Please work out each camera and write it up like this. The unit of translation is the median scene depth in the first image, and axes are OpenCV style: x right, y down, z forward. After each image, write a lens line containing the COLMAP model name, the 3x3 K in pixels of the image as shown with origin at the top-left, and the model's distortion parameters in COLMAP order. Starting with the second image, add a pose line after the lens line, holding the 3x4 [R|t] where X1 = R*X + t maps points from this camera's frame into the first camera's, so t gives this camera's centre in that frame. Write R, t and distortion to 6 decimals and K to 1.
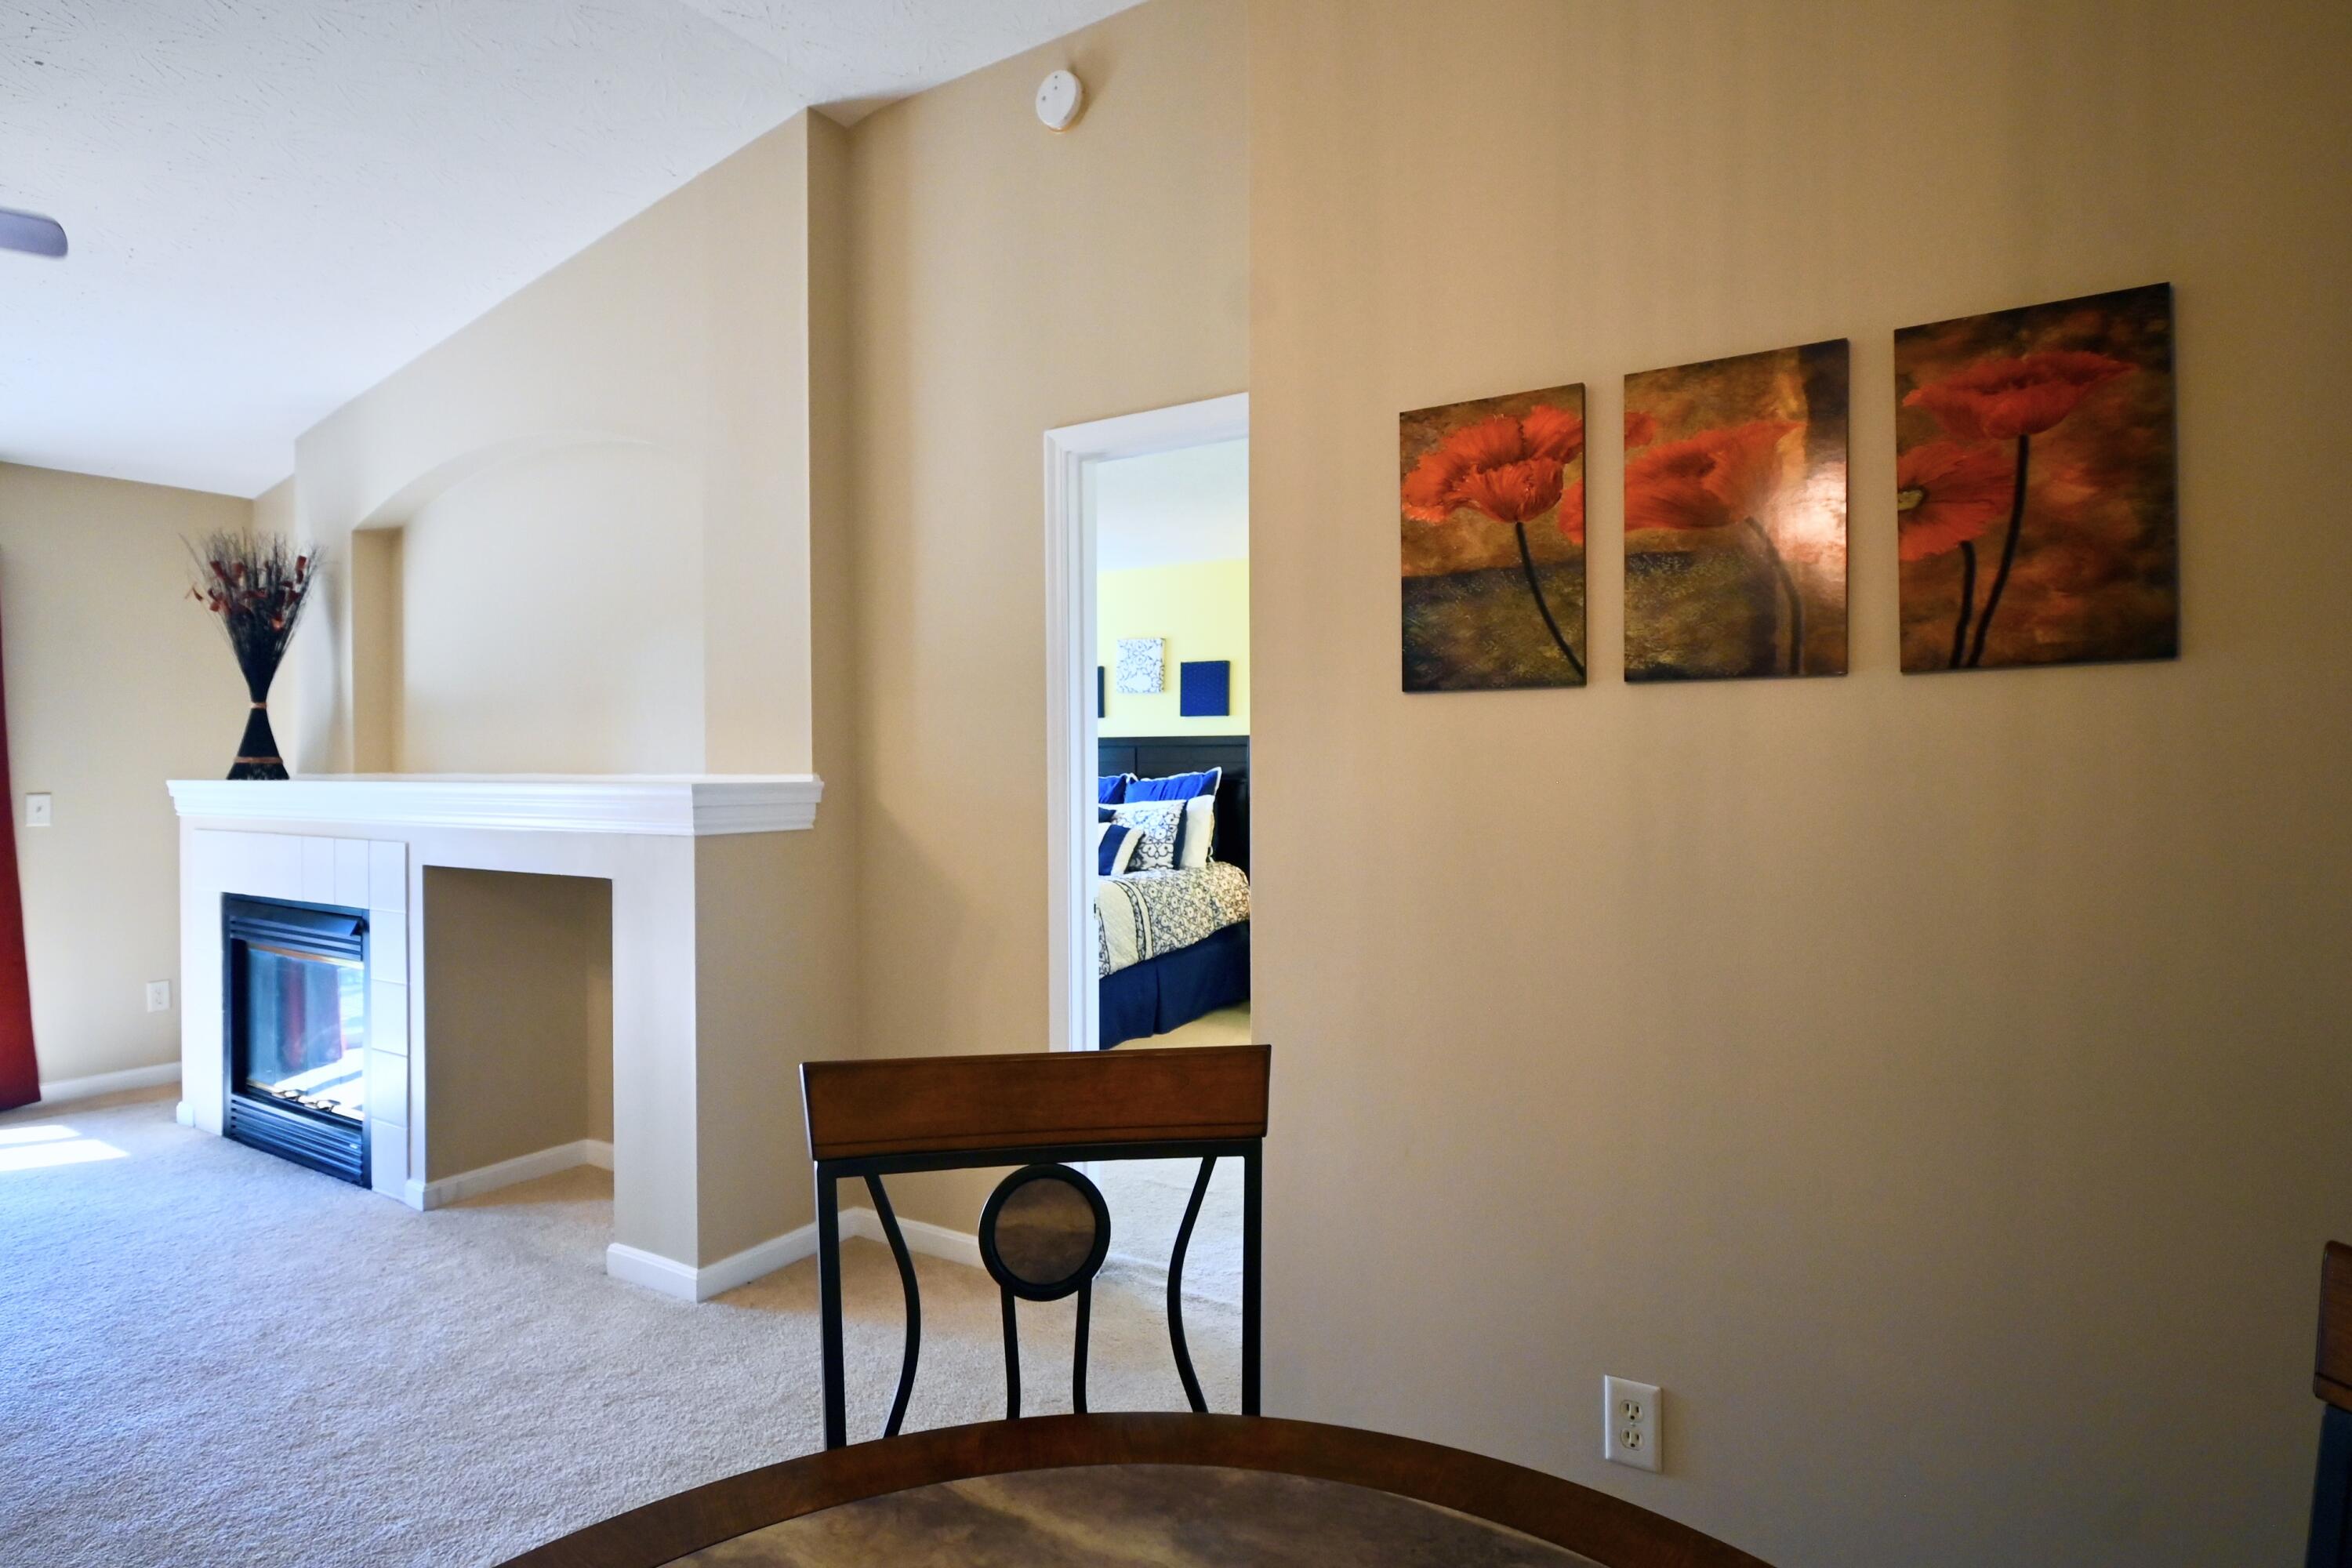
lens RADIAL K [[1255.2, 0, 1176.0], [0, 1255.2, 784.0], [0, 0, 1]] dist [-0.005730, -0.000959]
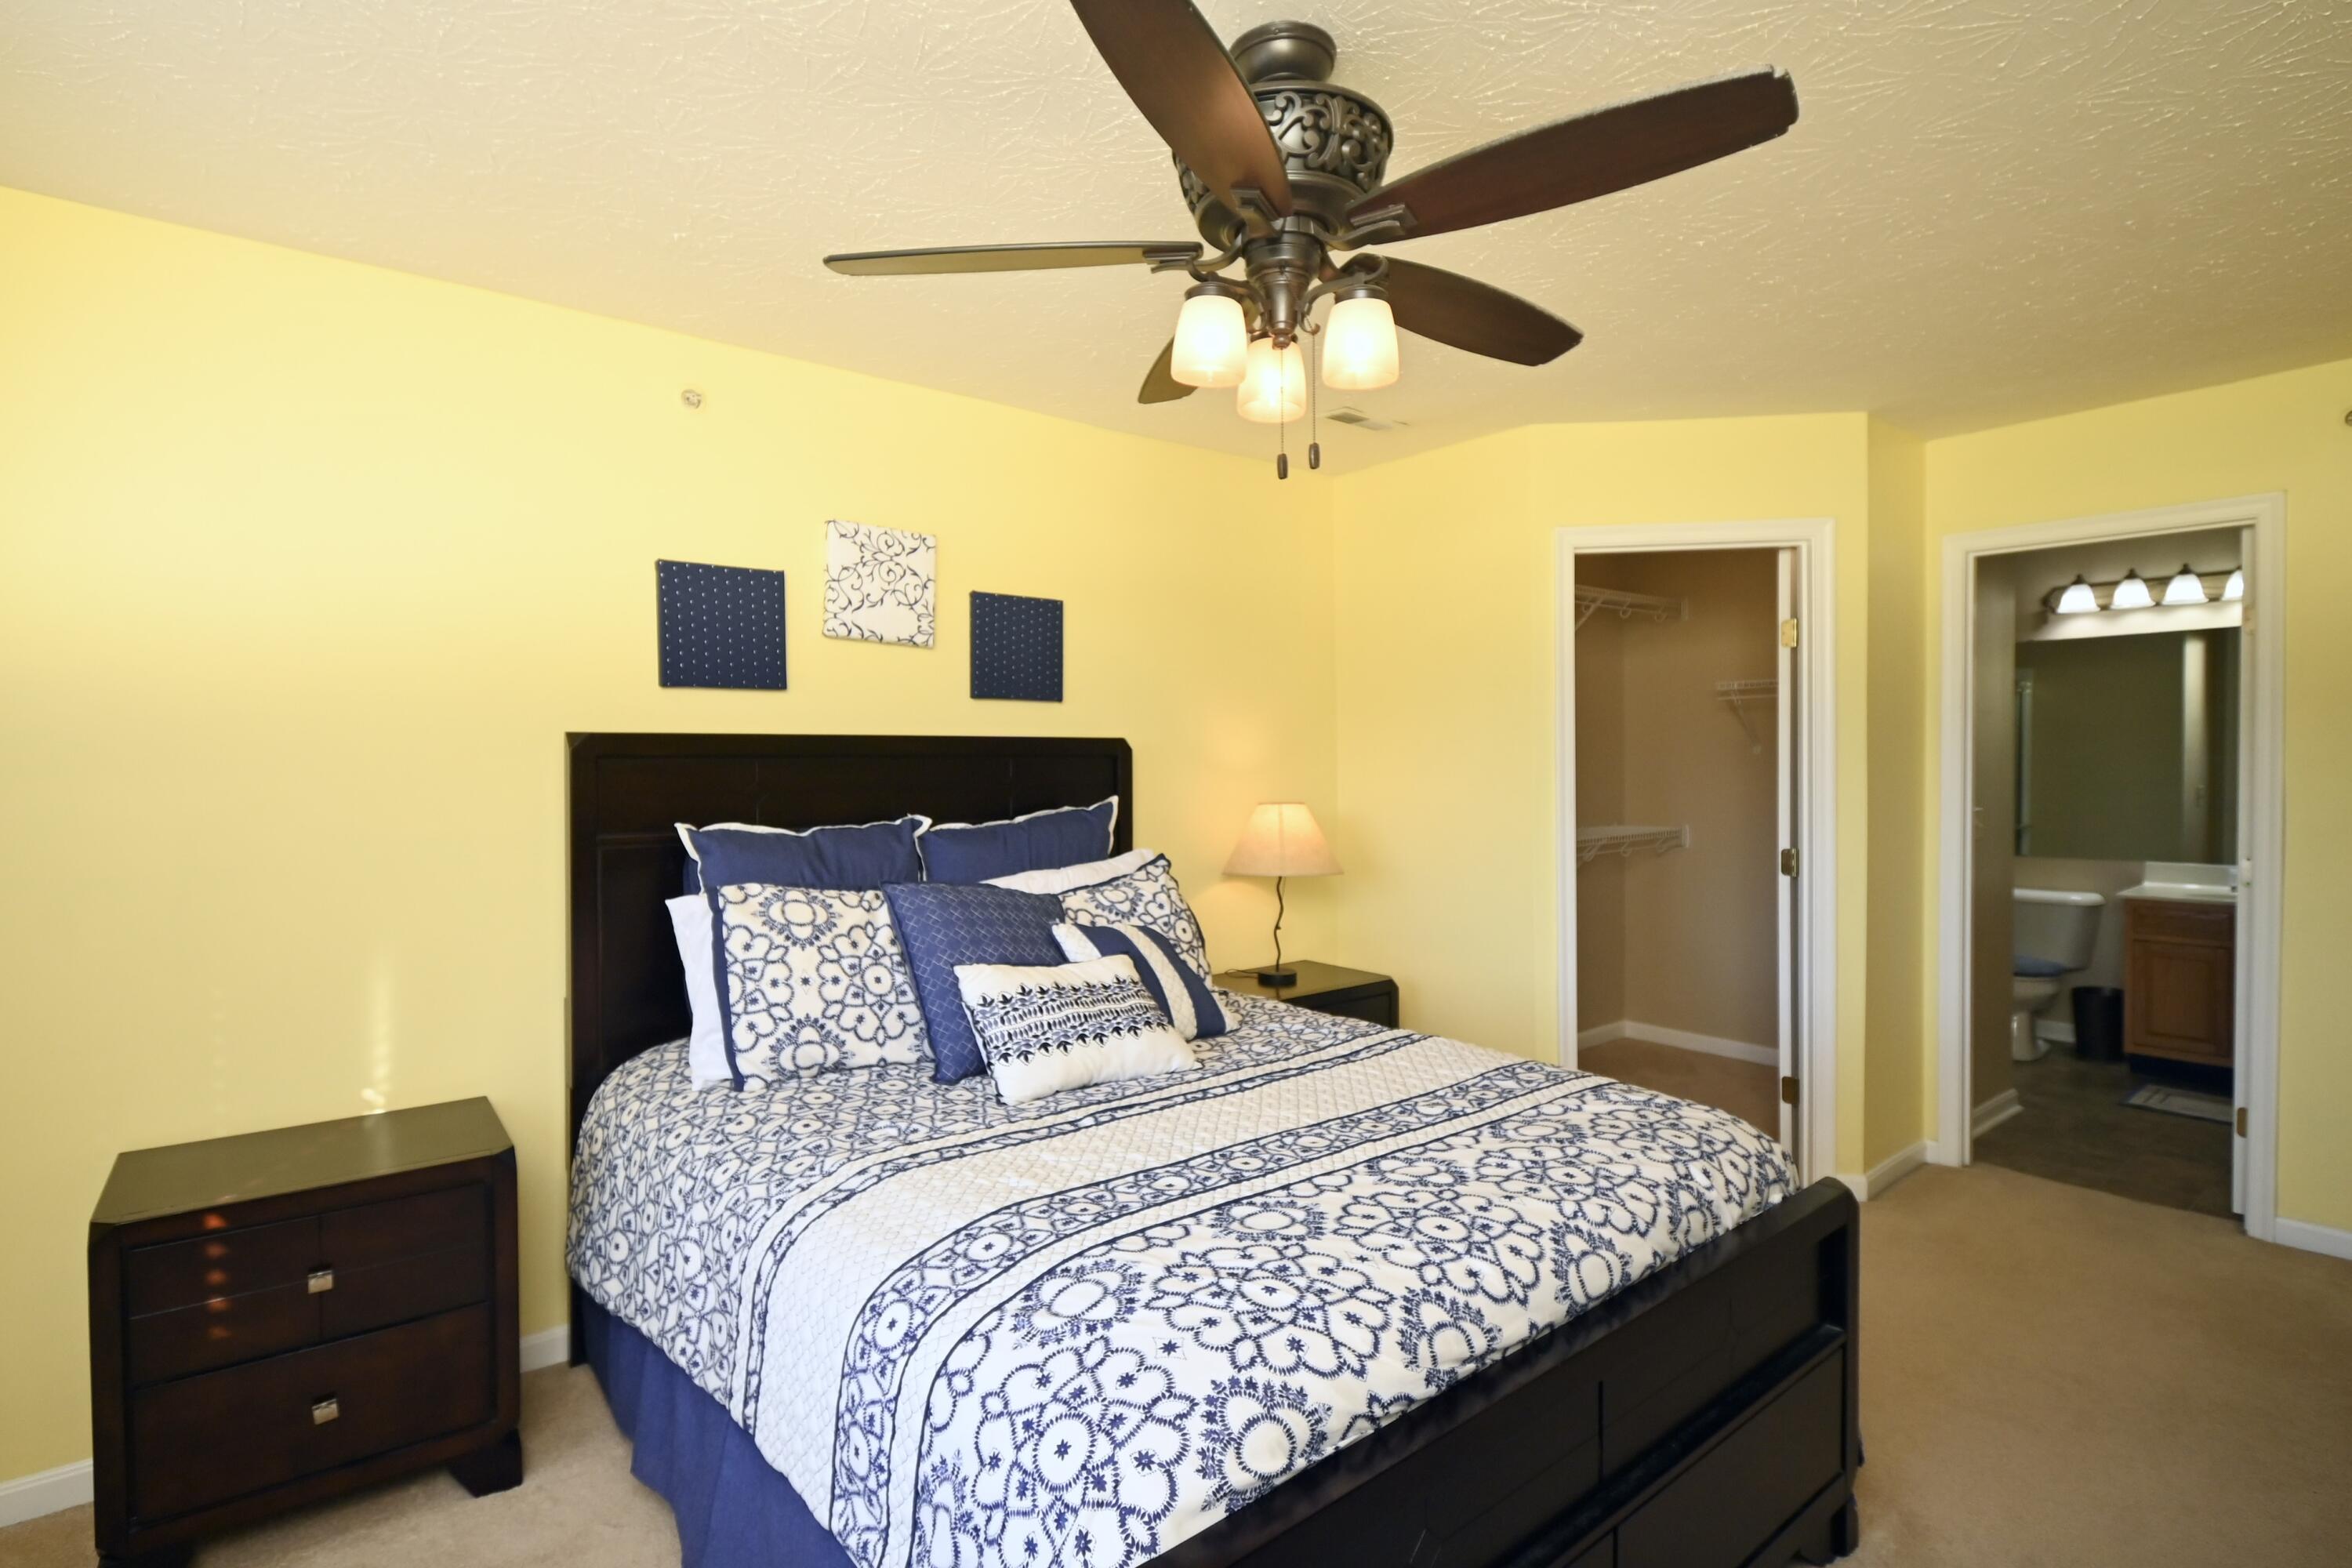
lens RADIAL K [[1133.6, 0, 1176.0], [0, 1133.6, 784.0], [0, 0, 1]] dist [-0.046700, -0.000044]
pose [[0.269633, -0.025638, 0.962622, -0.465609], [0.019565, 0.999585, 0.021143, -0.030062], [-0.962764, 0.013133, 0.270023, 0.889595]]
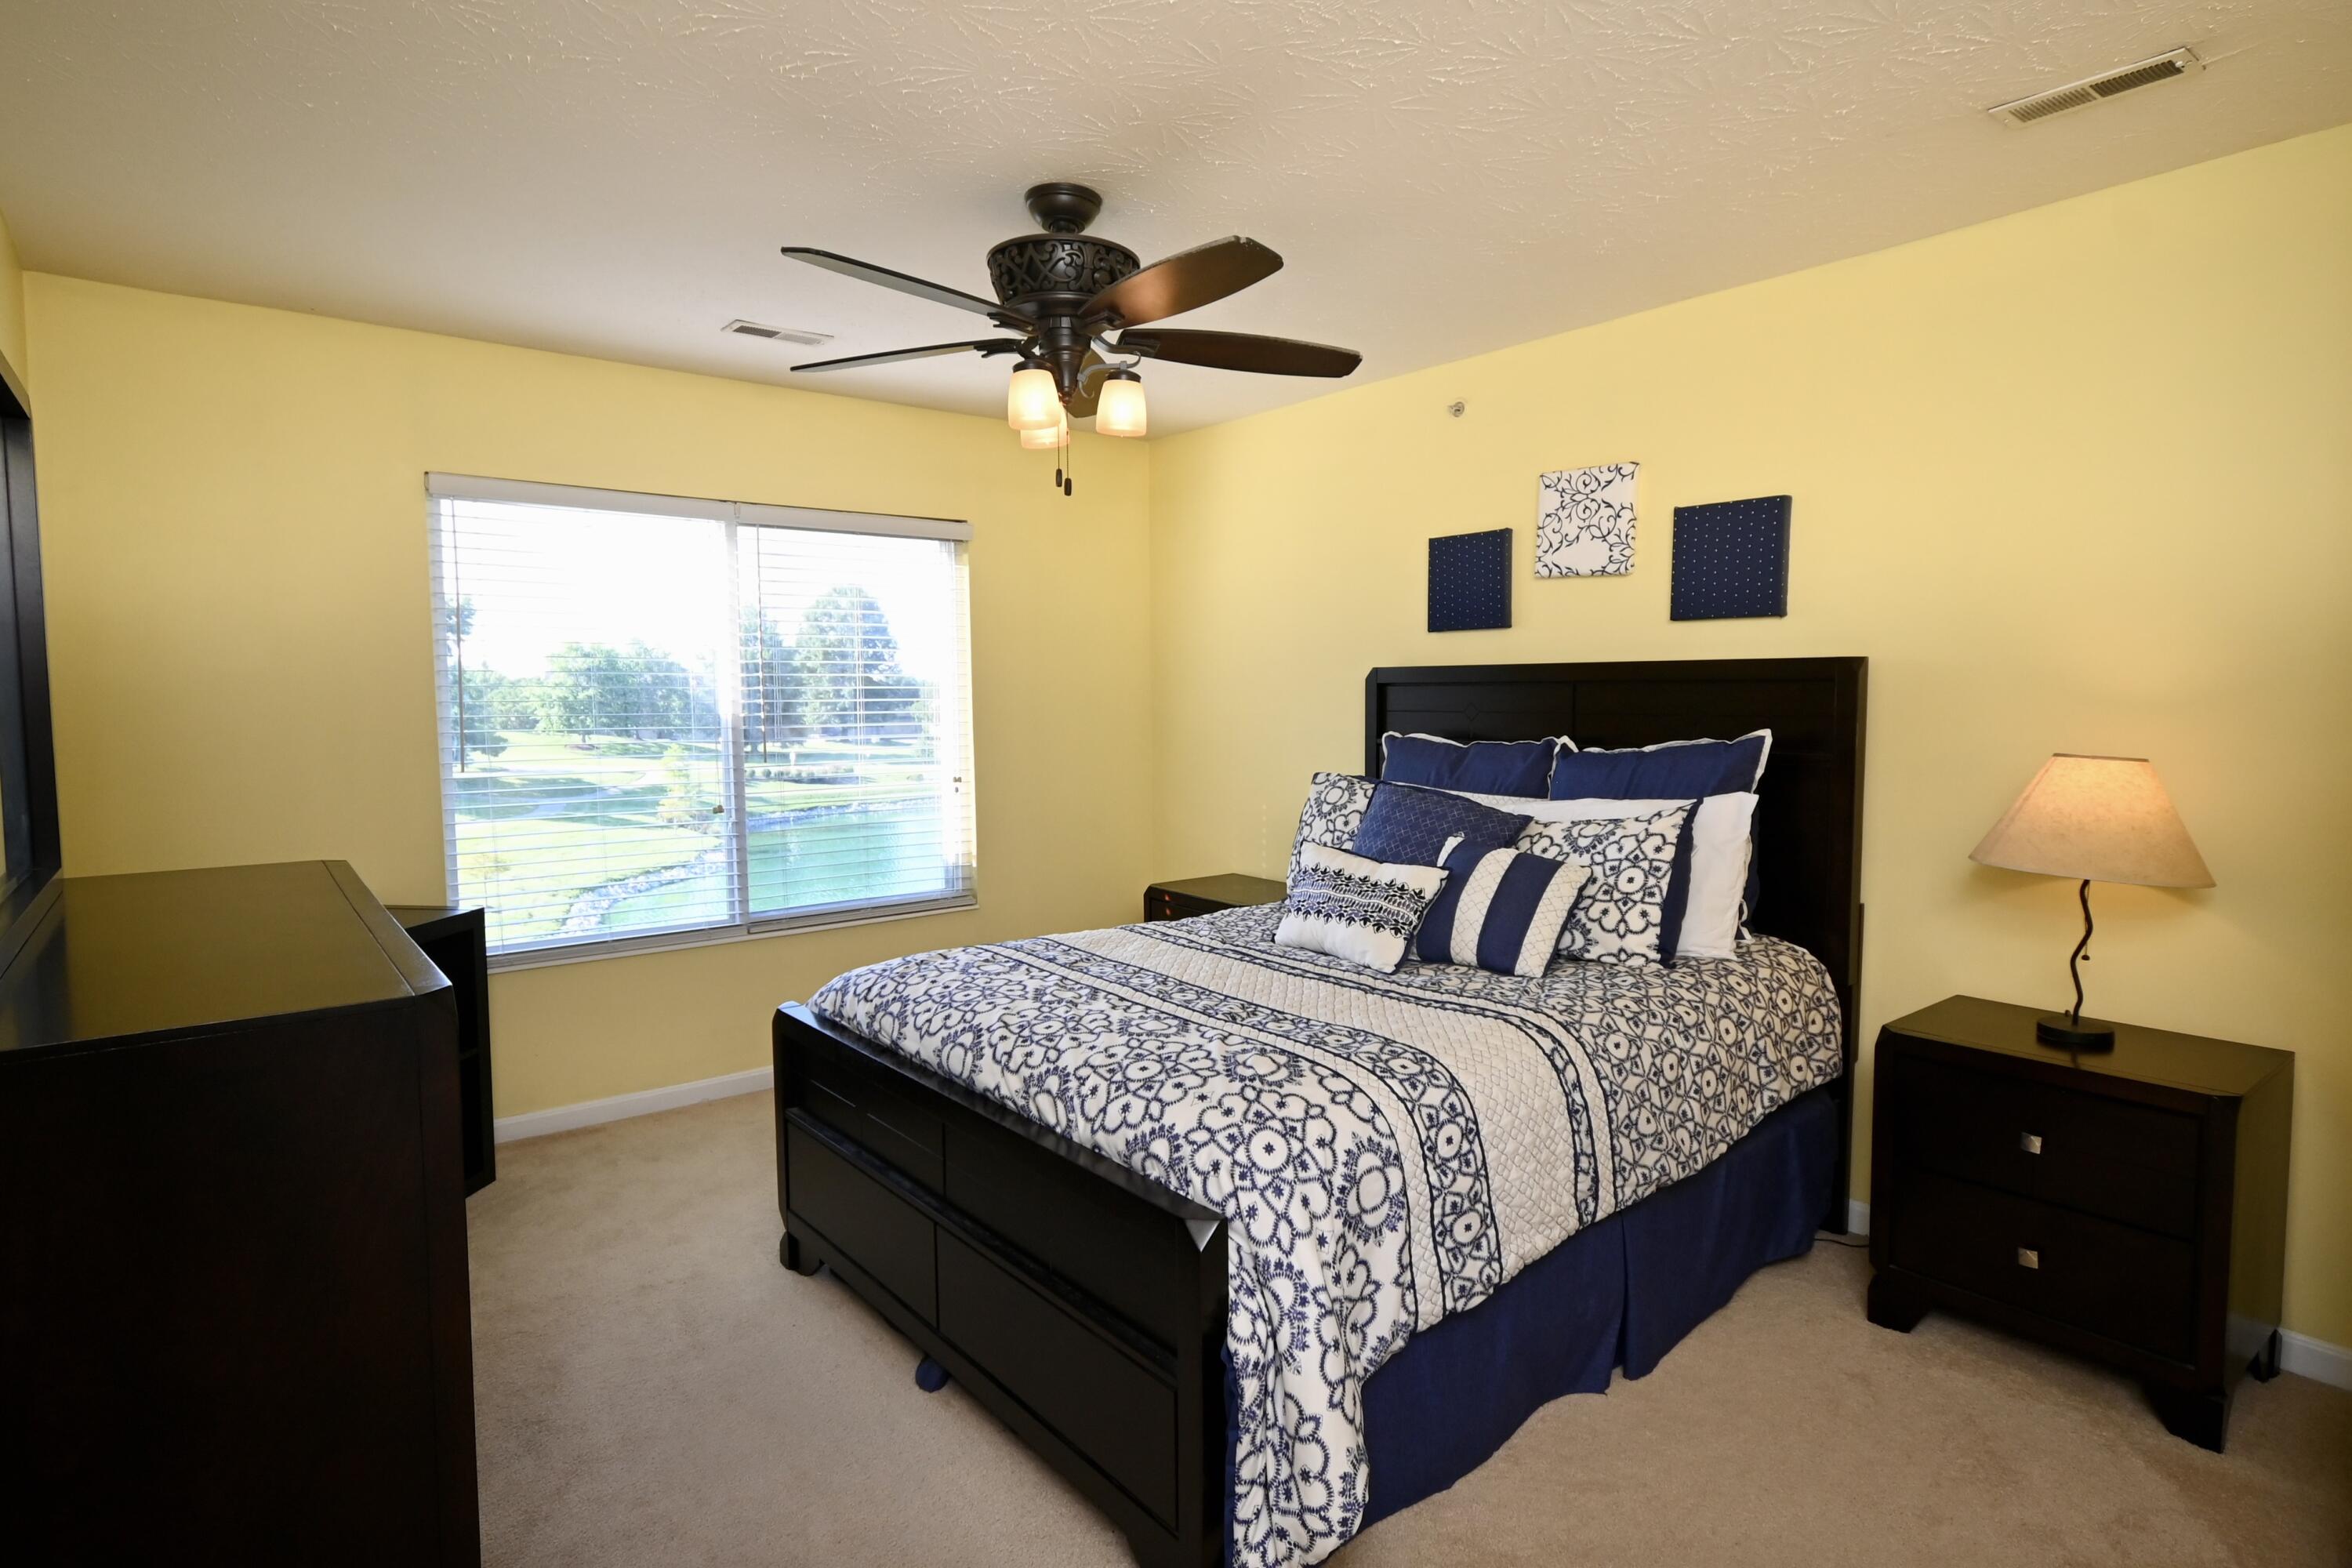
lens RADIAL K [[1233.5, 0, 1176.0], [0, 1233.5, 784.0], [0, 0, 1]] dist [-0.001020, 0.000040]
pose [[0.946019, 0.024015, -0.323222, -0.024639], [-0.004225, 0.998080, 0.061789, -0.021361], [0.324085, -0.057088, 0.944304, 0.535029]]
